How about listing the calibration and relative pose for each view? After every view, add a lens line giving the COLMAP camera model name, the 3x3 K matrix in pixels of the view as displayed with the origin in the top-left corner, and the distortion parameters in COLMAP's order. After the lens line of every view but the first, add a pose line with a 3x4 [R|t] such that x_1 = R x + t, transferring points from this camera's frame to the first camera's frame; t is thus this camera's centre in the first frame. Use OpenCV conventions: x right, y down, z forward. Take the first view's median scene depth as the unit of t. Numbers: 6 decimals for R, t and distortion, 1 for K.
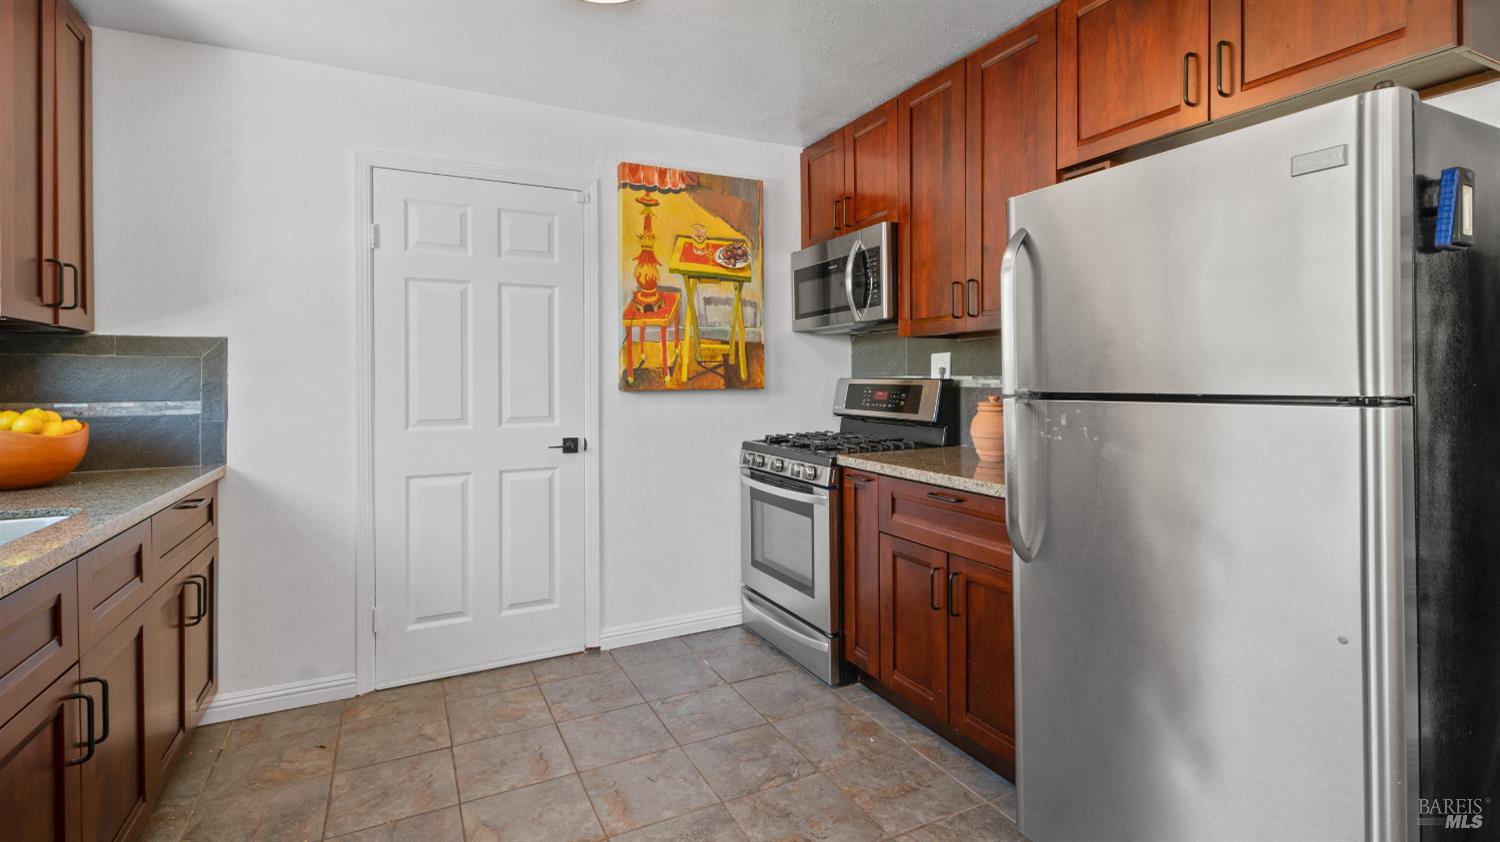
lens RADIAL K [[686.6, 0, 745.7], [0, 686.6, 383.9], [0, 0, 1]] dist [0.001799, -0.000177]
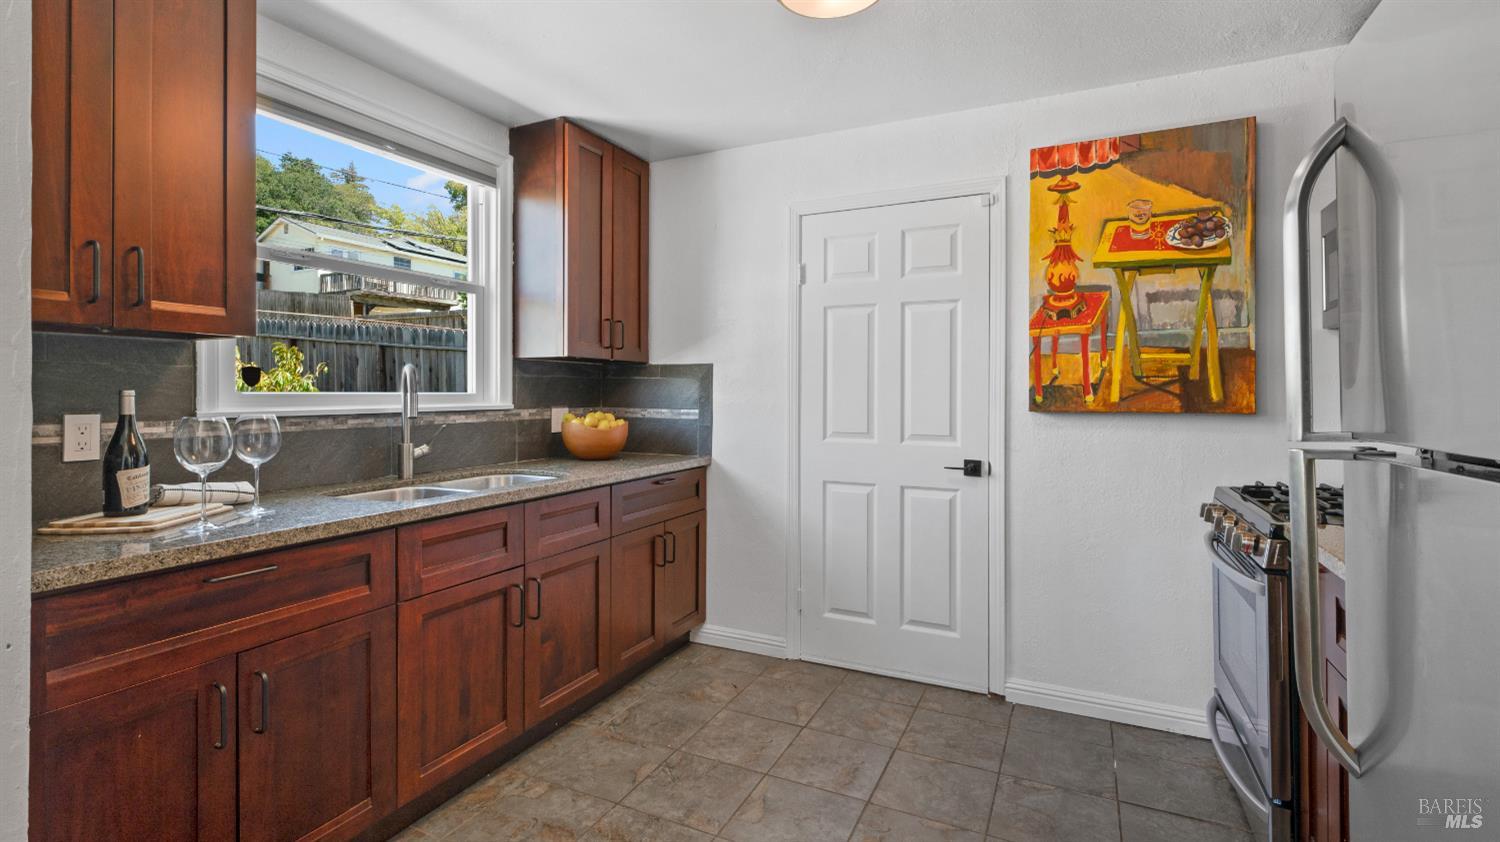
lens RADIAL K [[681.5, 0, 748.1], [0, 681.5, 392.9], [0, 0, 1]] dist [0.004295, 0.000072]
pose [[0.606427, 0.008068, -0.795098, 0.289159], [-0.014266, 0.999898, -0.000735, -0.007602], [0.795011, 0.011789, 0.606480, 0.187972]]
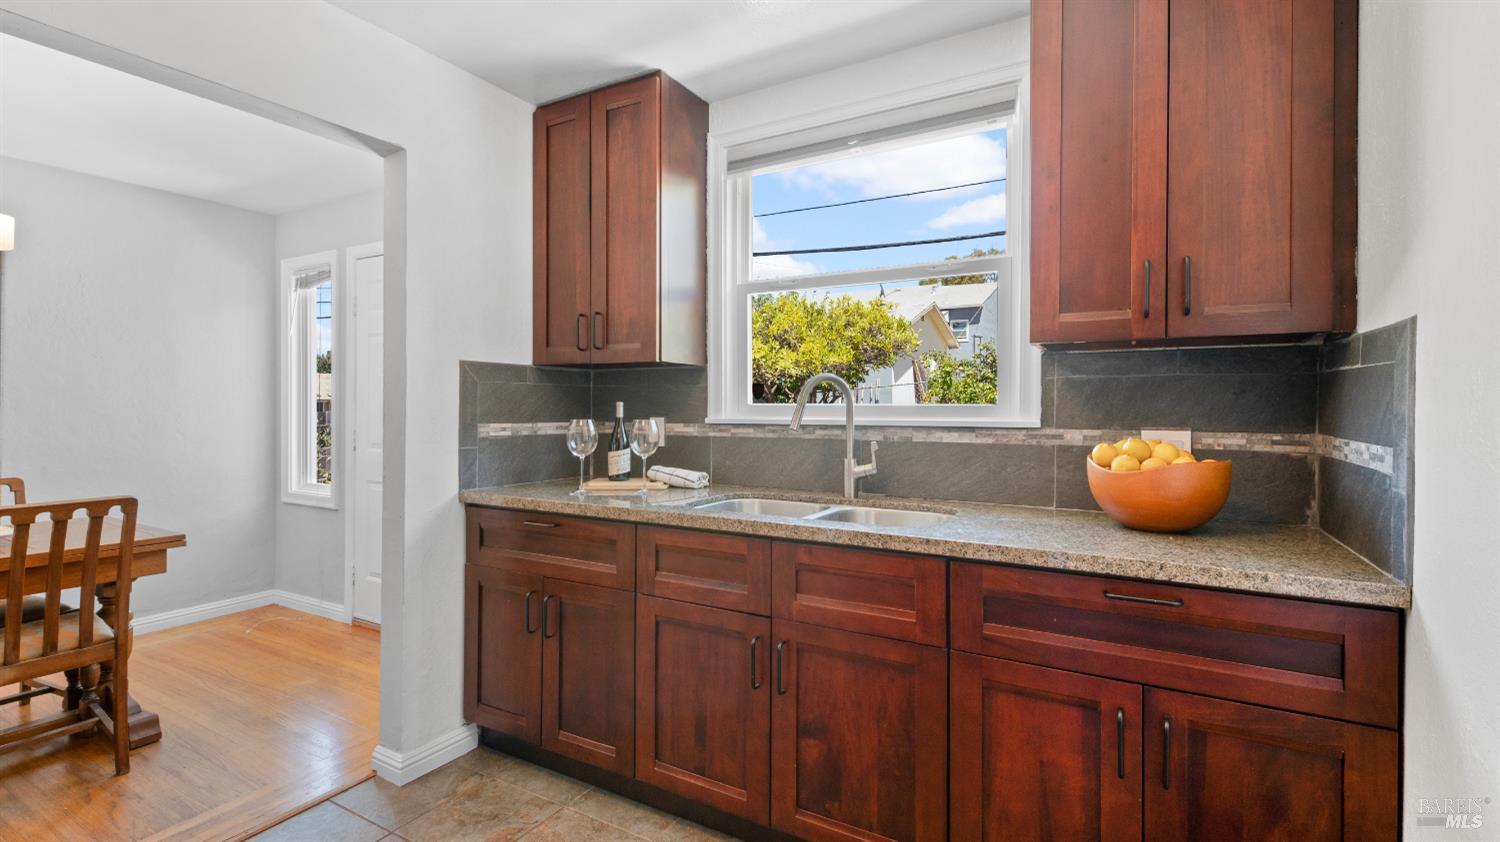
lens RADIAL K [[685.5, 0, 748.1], [0, 685.5, 405.6], [0, 0, 1]] dist [0.002979, 0.000130]
pose [[-0.841717, 0.005784, -0.539888, -0.097622], [-0.001270, 0.999919, 0.012691, -0.009897], [0.539918, 0.011368, -0.841641, 0.913761]]
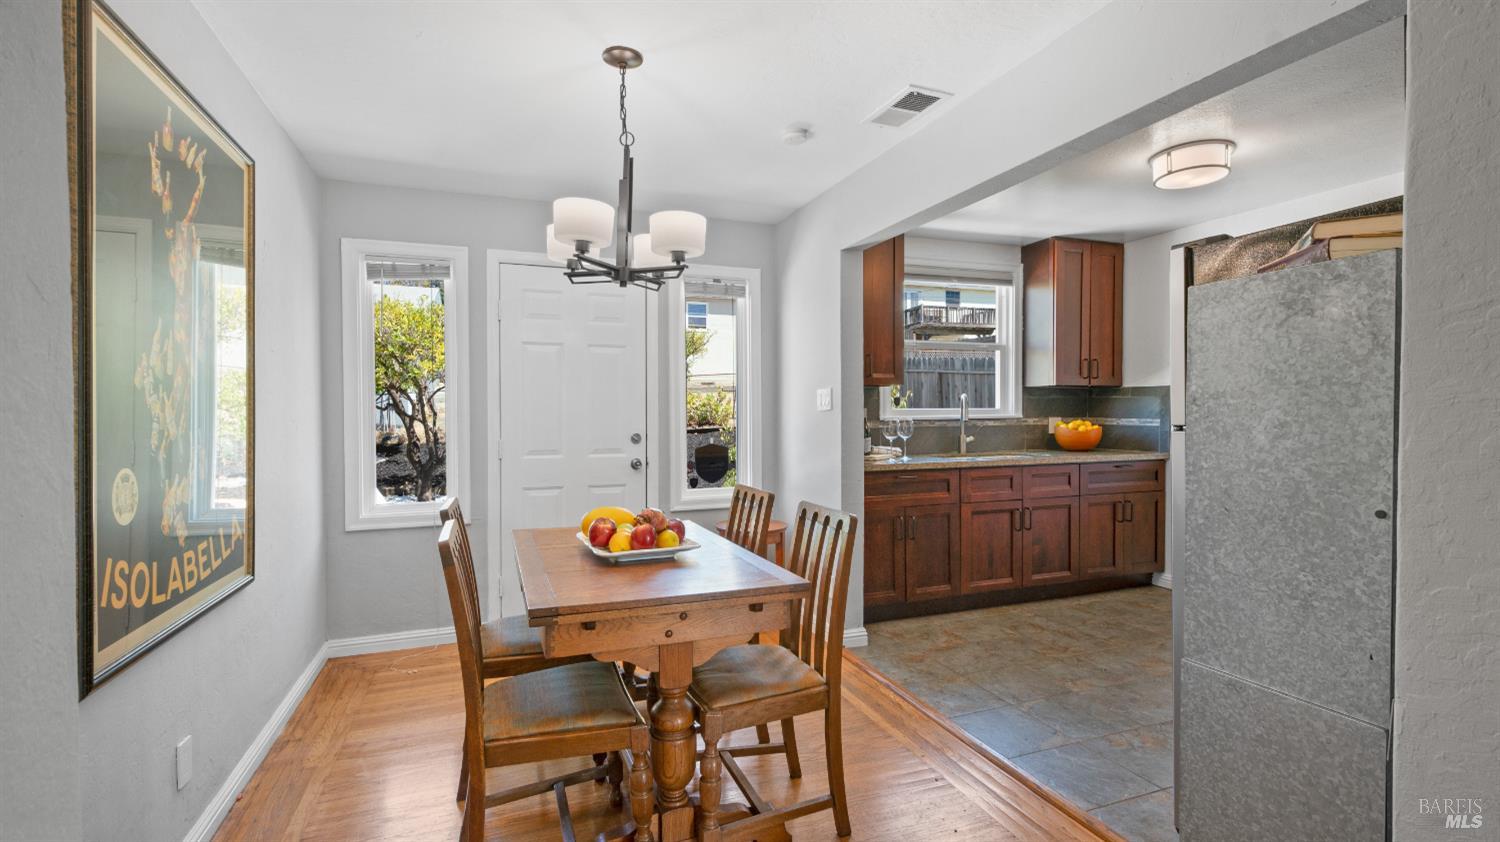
lens RADIAL K [[677.6, 0, 746.5], [0, 677.6, 424.8], [0, 0, 1]] dist [0.002336, -0.000024]
pose [[-0.111194, 0.028738, -0.993383, 0.969242], [-0.002441, 0.999571, 0.029191, -0.009389], [0.993796, 0.005671, -0.111076, 0.043274]]
